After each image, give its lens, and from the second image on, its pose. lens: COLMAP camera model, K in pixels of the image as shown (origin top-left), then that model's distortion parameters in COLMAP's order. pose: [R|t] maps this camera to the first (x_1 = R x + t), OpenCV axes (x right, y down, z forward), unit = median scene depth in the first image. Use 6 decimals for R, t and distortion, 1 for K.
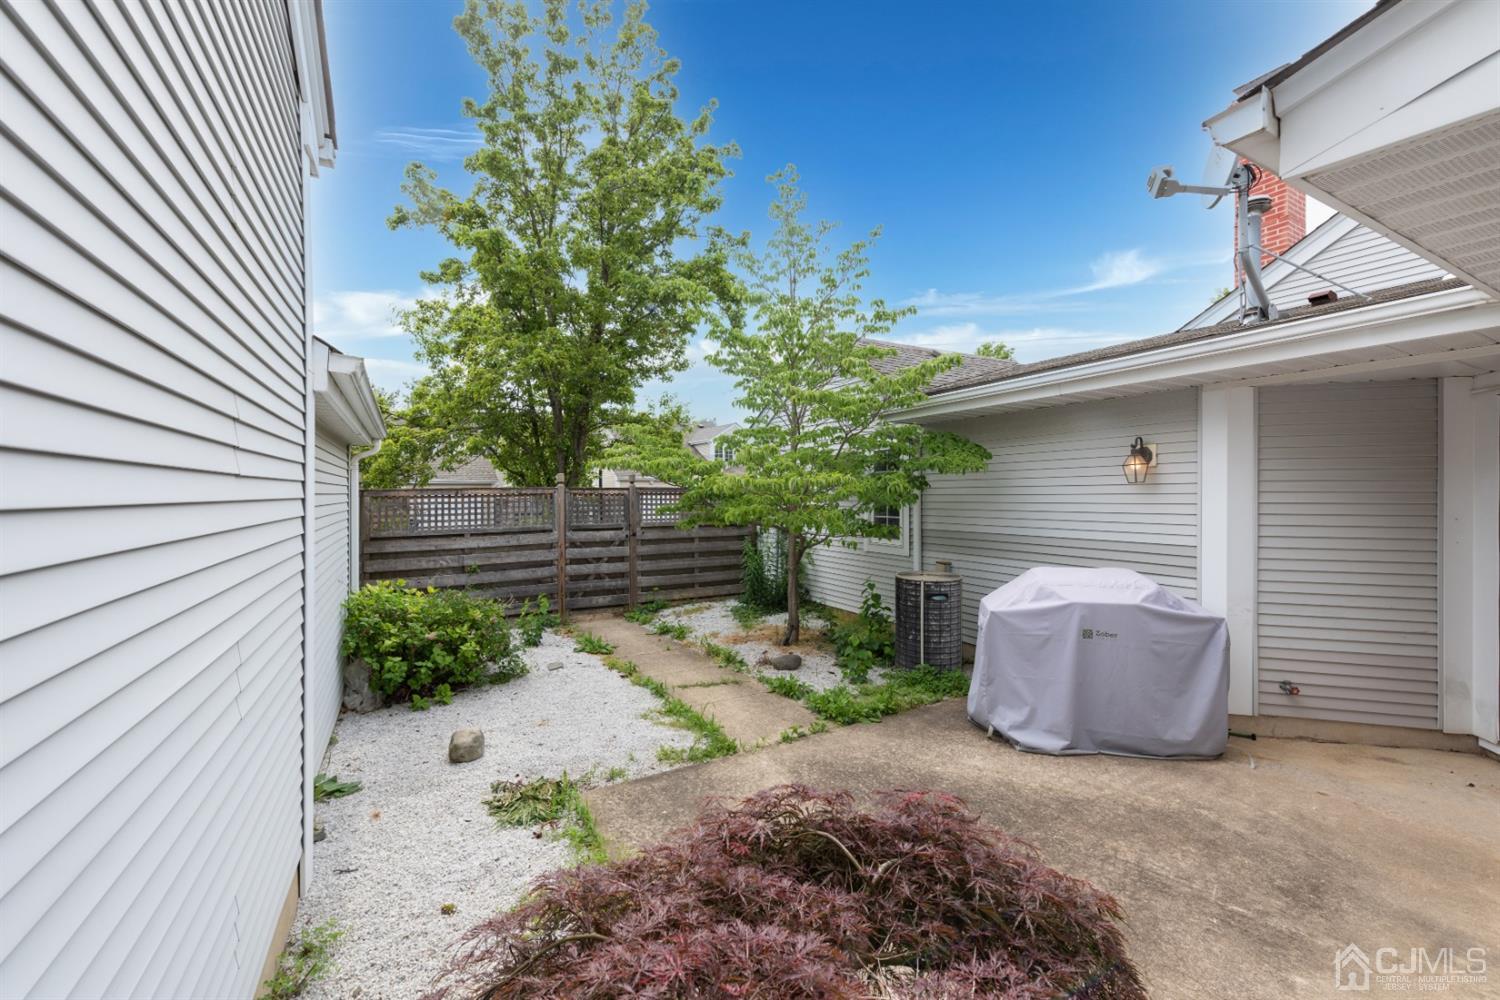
lens RADIAL K [[598.5, 0, 752.5], [0, 598.5, 496.9], [0, 0, 1]] dist [0.005455, -0.000281]
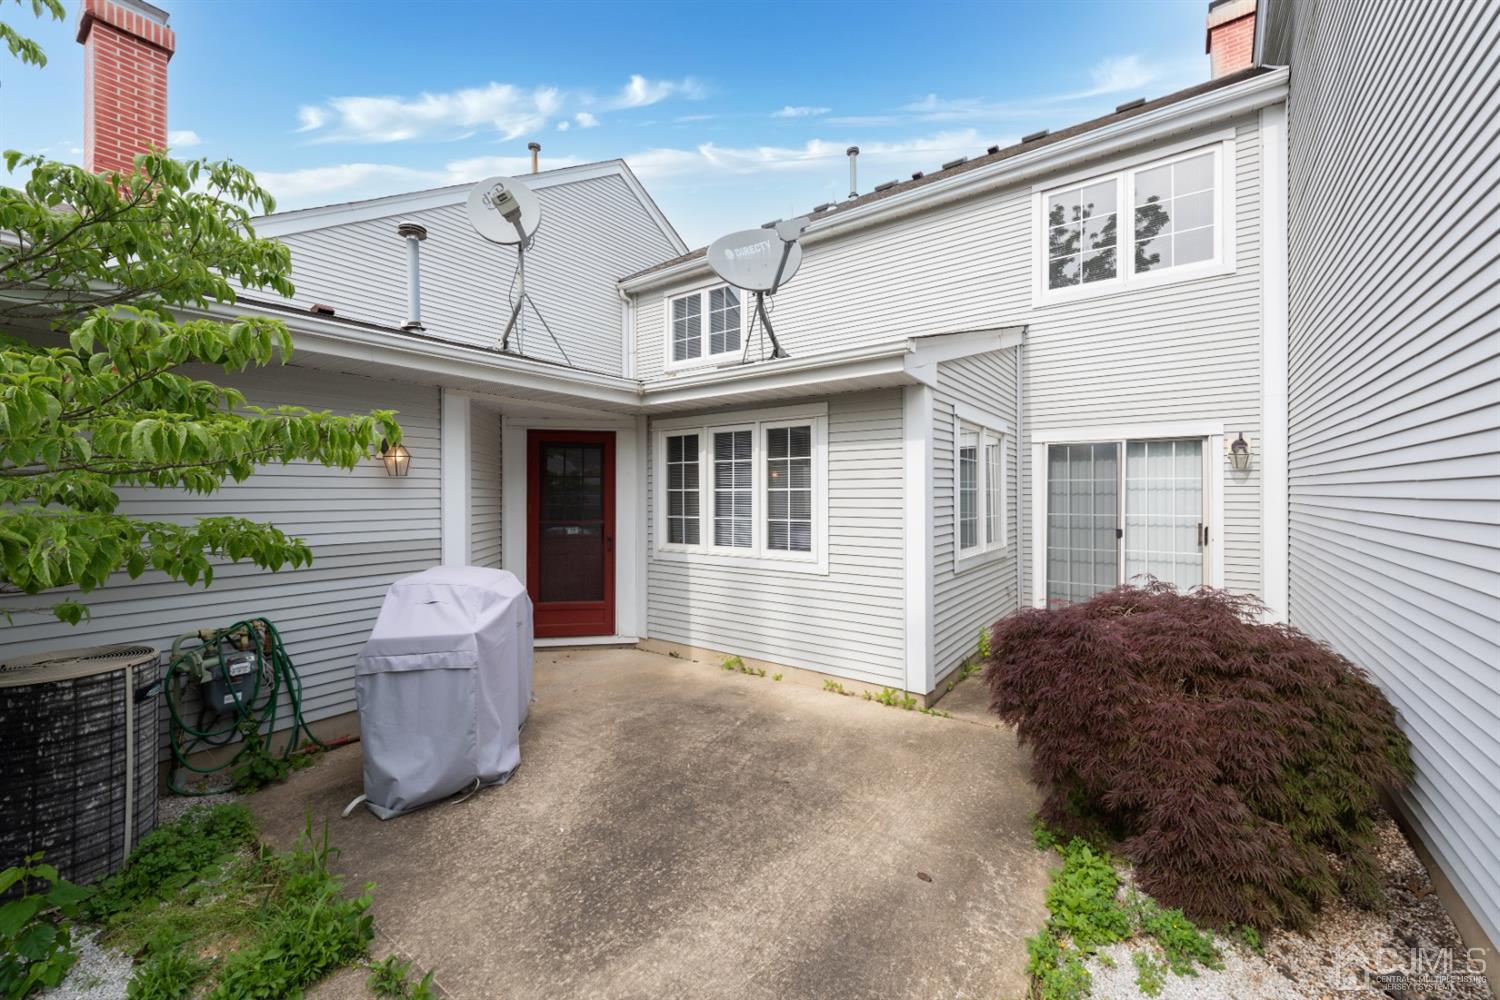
lens RADIAL K [[592.5, 0, 746.2], [0, 592.5, 500.7], [0, 0, 1]] dist [0.008462, -0.000410]
pose [[-0.406411, -0.006313, 0.913669, -0.388902], [0.009108, 0.999898, 0.010960, 0.011479], [-0.913645, 0.012776, -0.406312, 0.850195]]
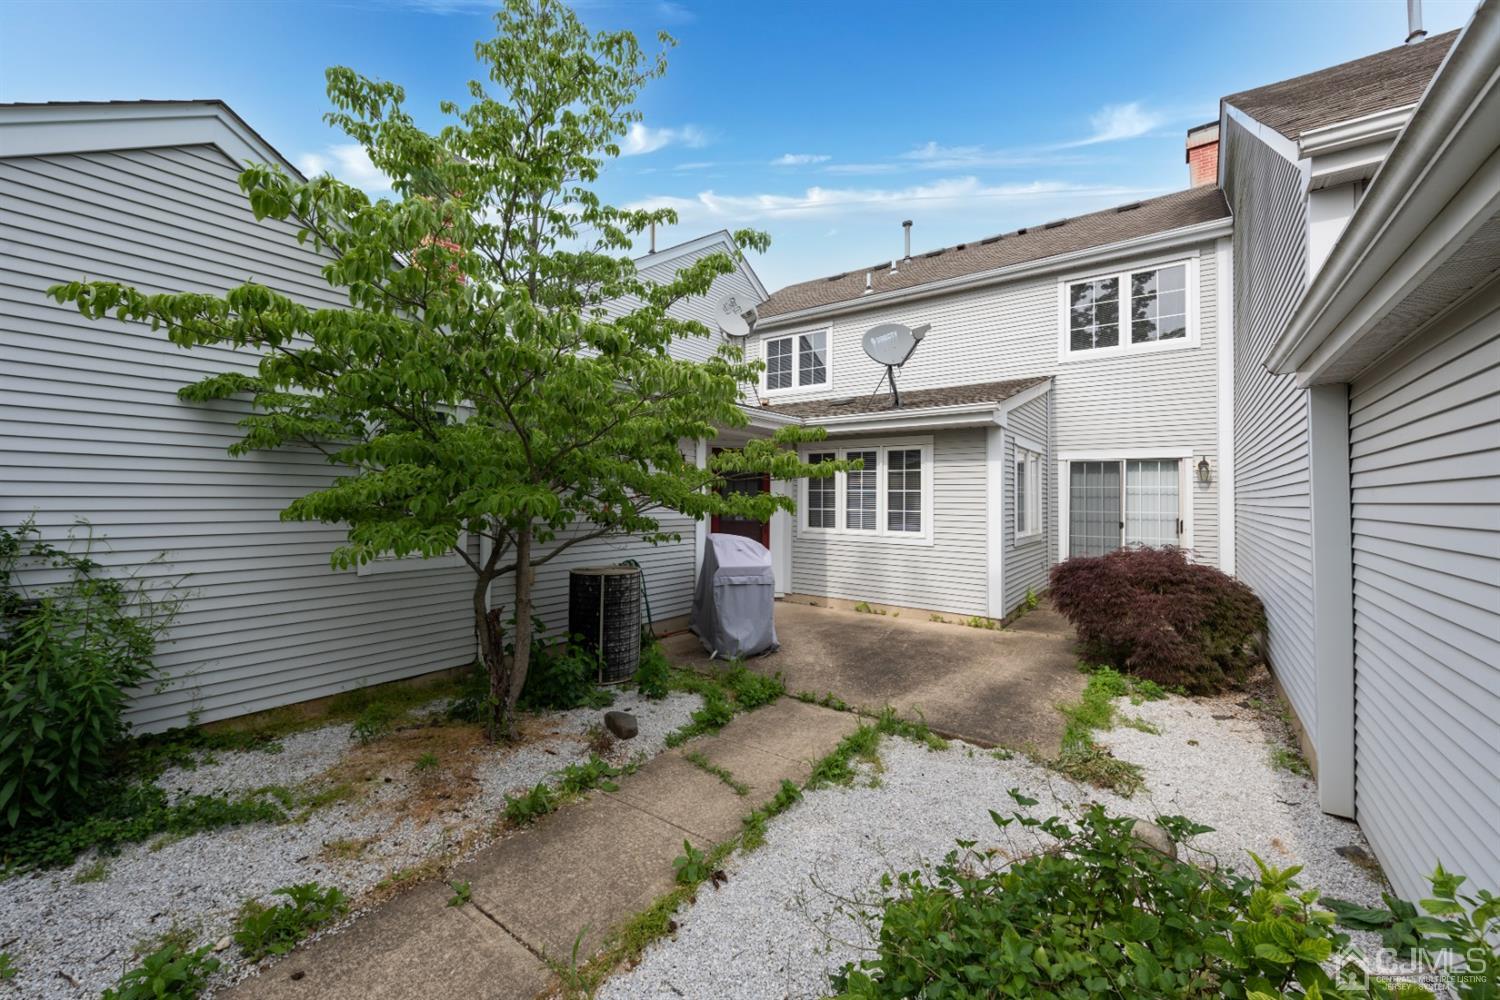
lens RADIAL K [[590.5, 0, 746.0], [0, 590.5, 490.5], [0, 0, 1]] dist [0.010401, -0.000030]
pose [[-0.404886, 0.010139, 0.914311, -0.755309], [-0.003238, 0.999916, -0.012523, 0.024658], [-0.914361, -0.008031, -0.404819, 1.403866]]
